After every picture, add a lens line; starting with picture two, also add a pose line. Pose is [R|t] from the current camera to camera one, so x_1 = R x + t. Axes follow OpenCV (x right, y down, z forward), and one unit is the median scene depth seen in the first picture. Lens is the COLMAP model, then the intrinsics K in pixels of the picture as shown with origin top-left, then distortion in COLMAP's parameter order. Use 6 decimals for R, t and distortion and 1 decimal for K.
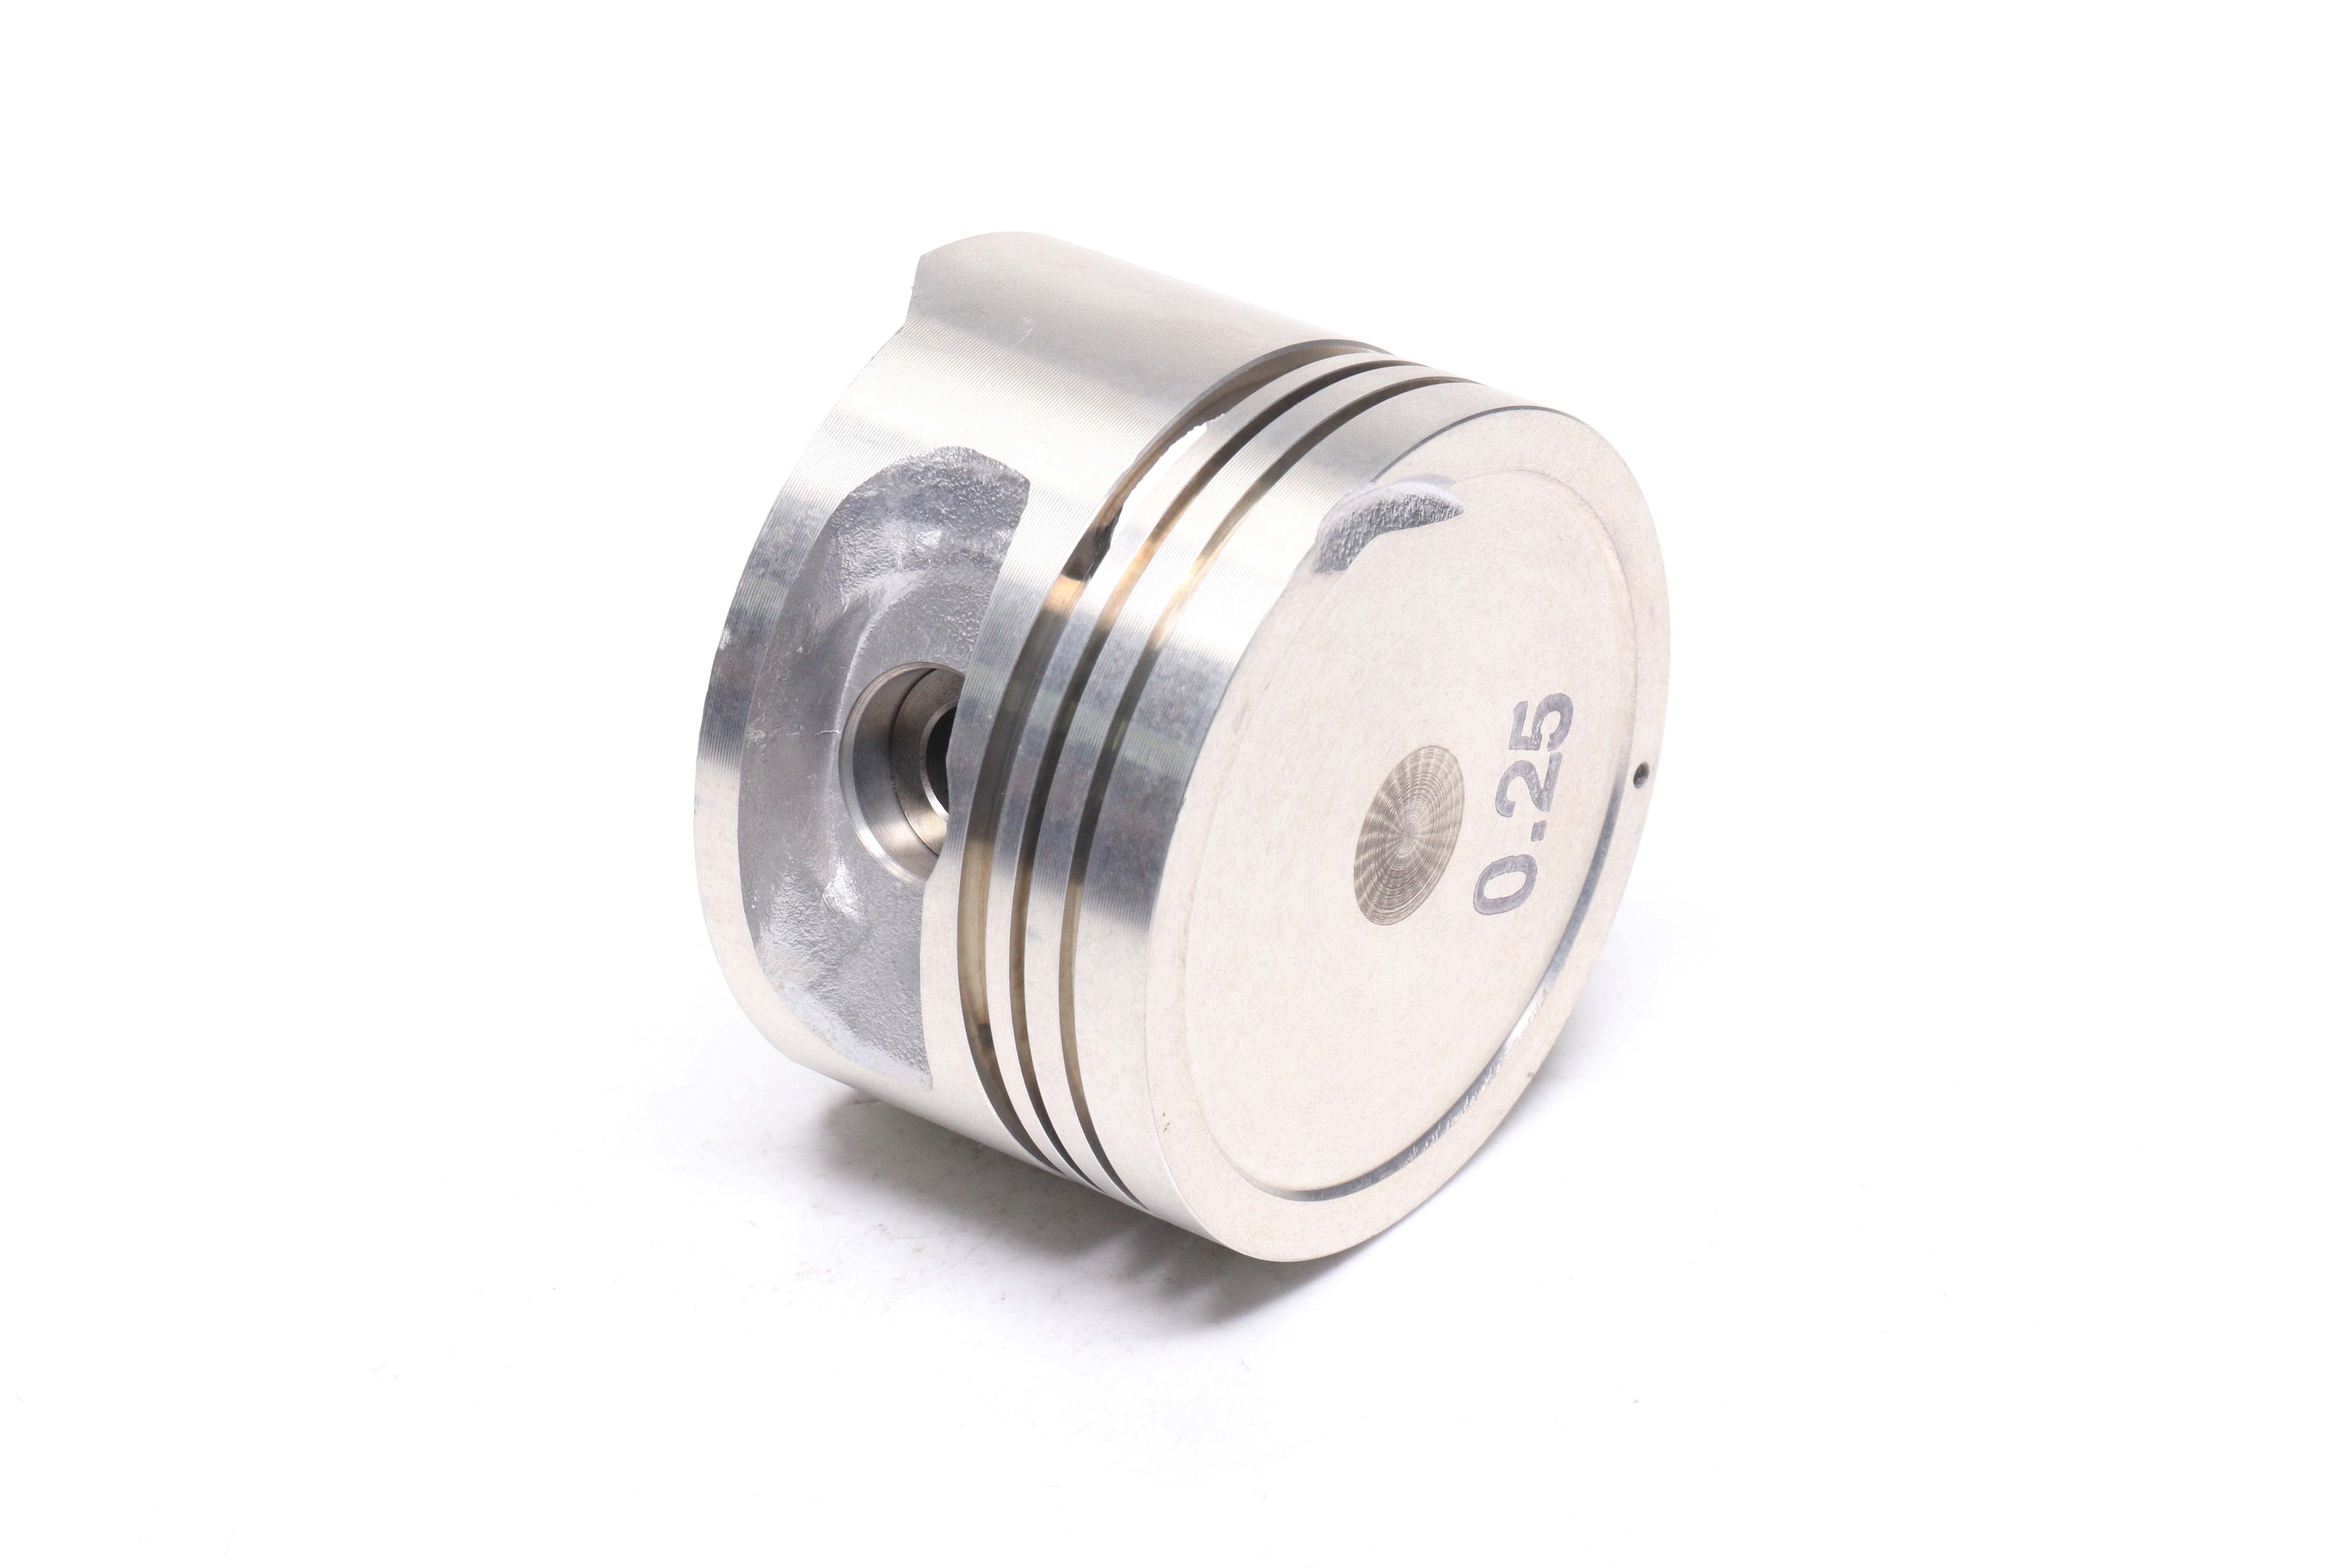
lens RADIAL K [[7737.7, 0, 1176.4], [0, 7737.7, 783.9], [0, 0, 1]] dist [-0.042988, 0.000000]
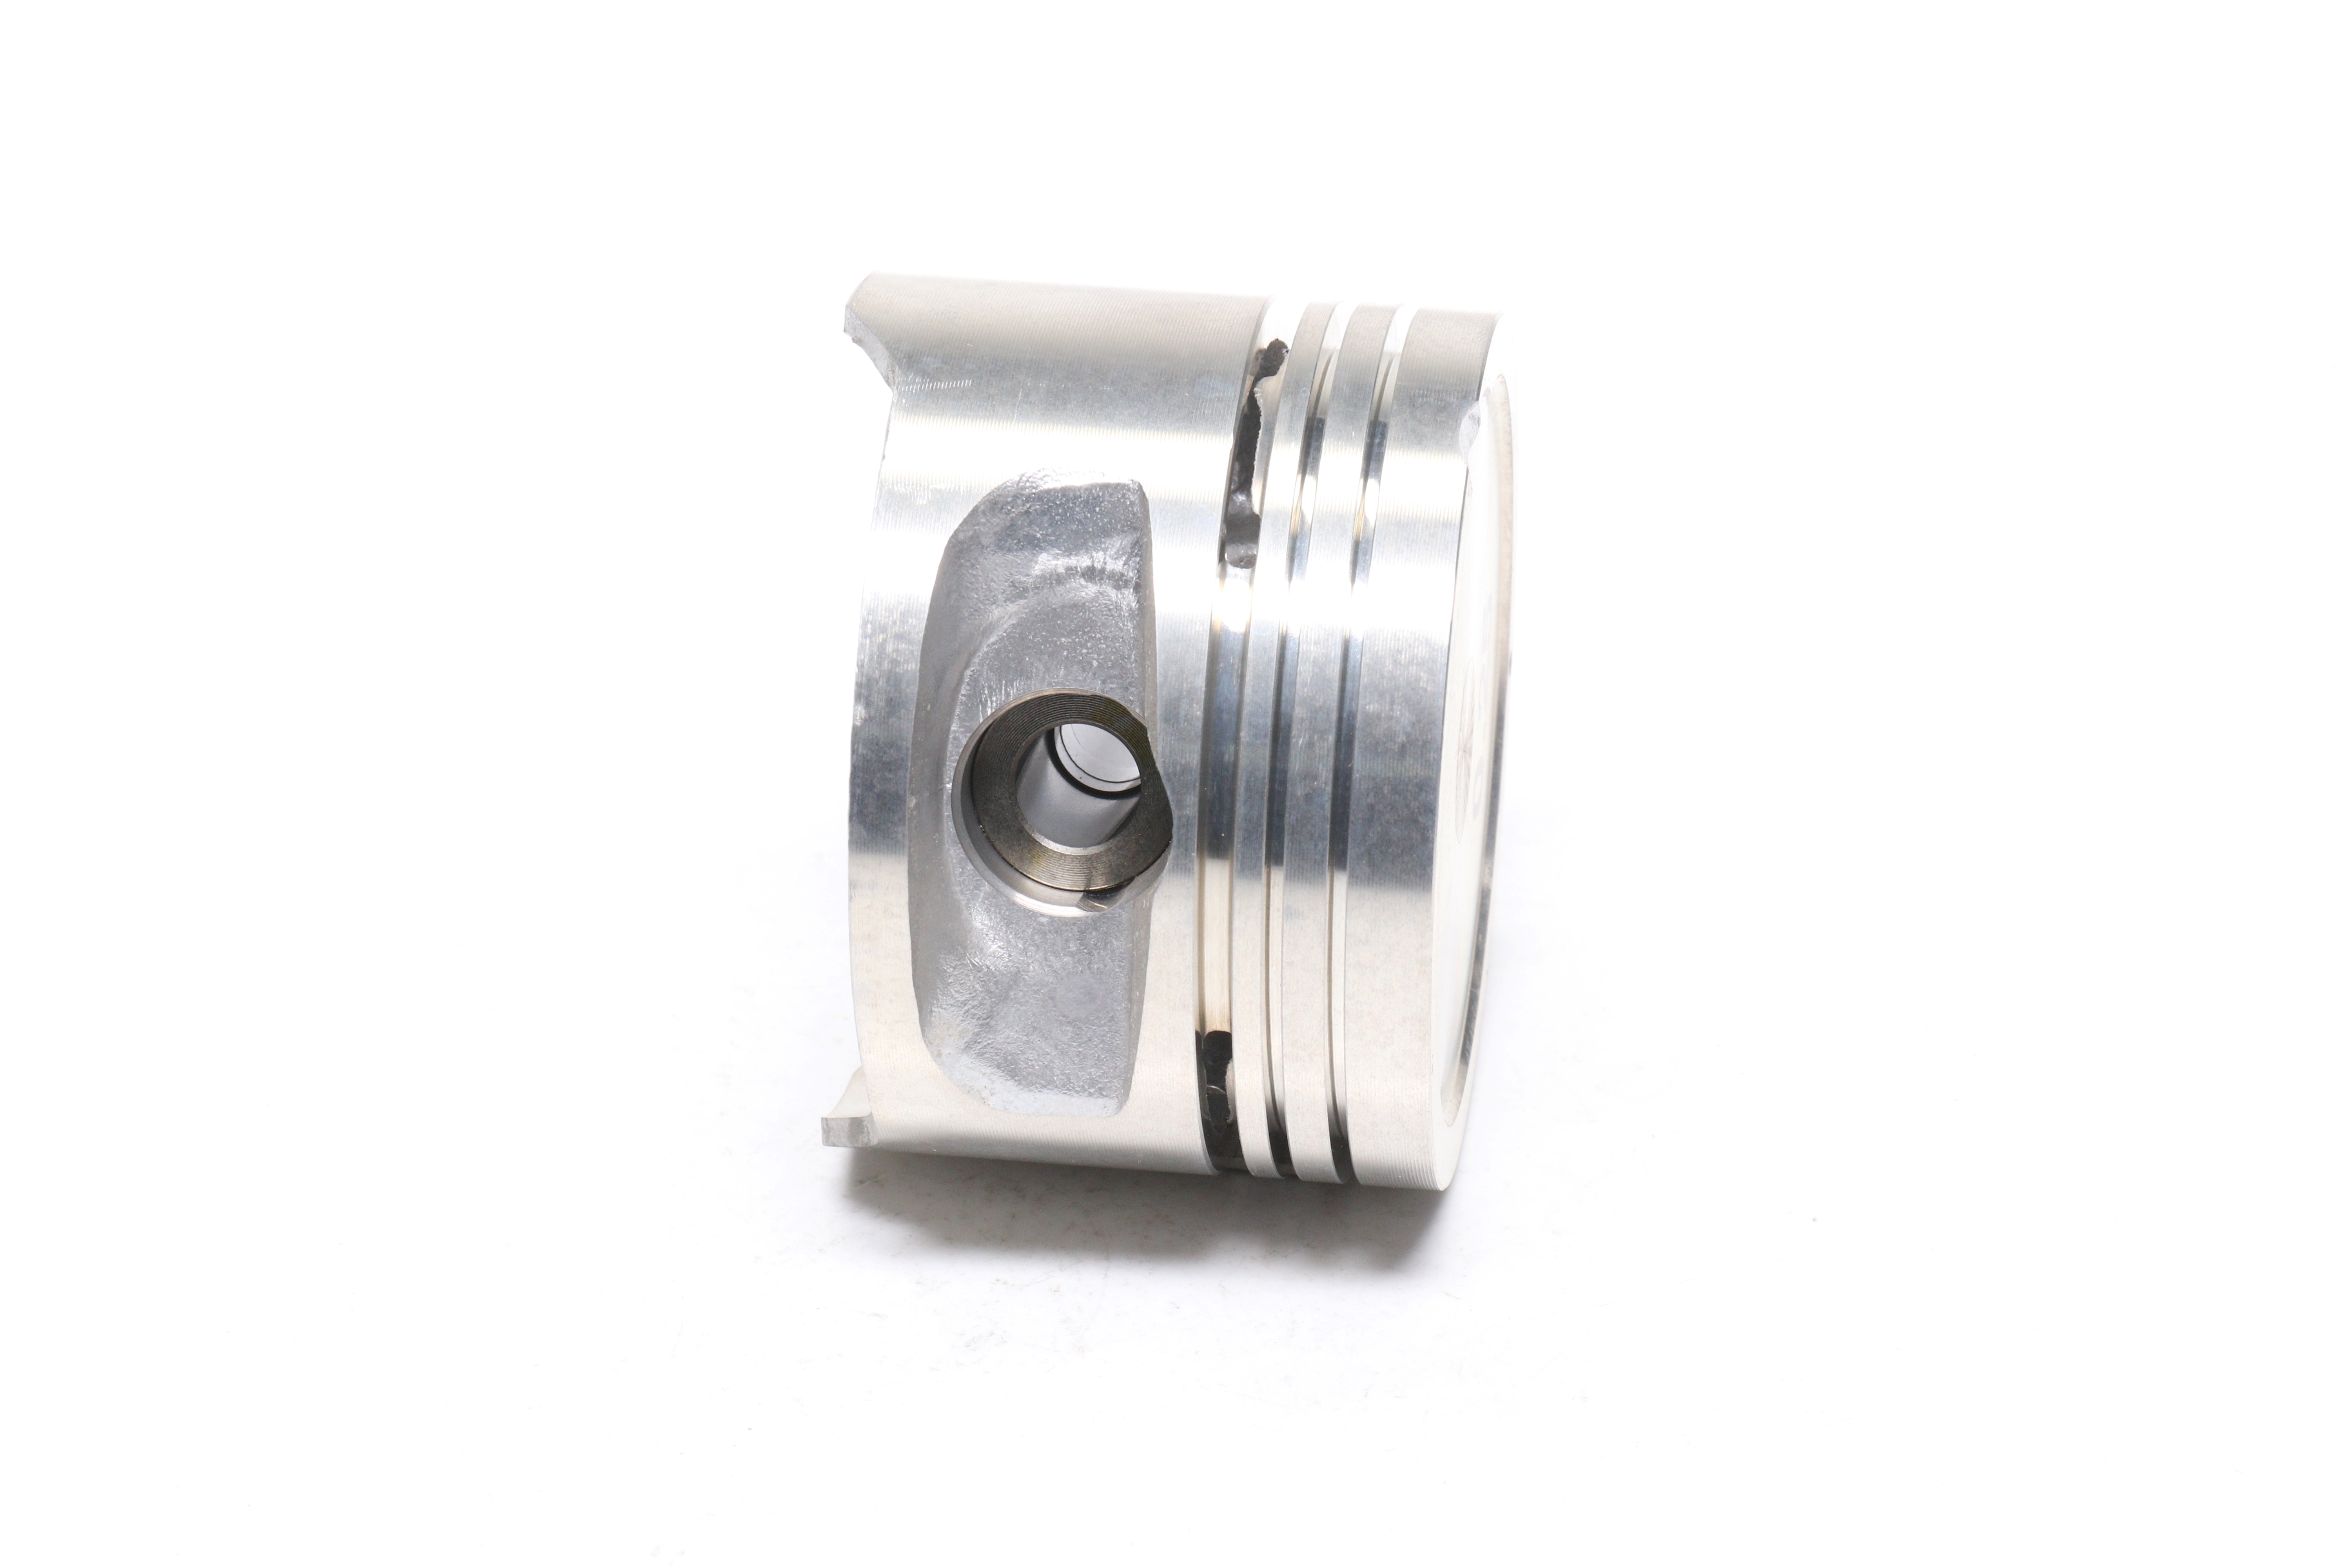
lens RADIAL K [[7737.7, 0, 1176.2], [0, 7737.7, 783.9], [0, 0, 1]] dist [-0.042988, 0.000000]
pose [[0.834361, -0.233587, 0.499279, -0.514509], [0.244714, 0.968587, 0.044202, -0.043636], [-0.493920, 0.085300, 0.865313, 0.136479]]
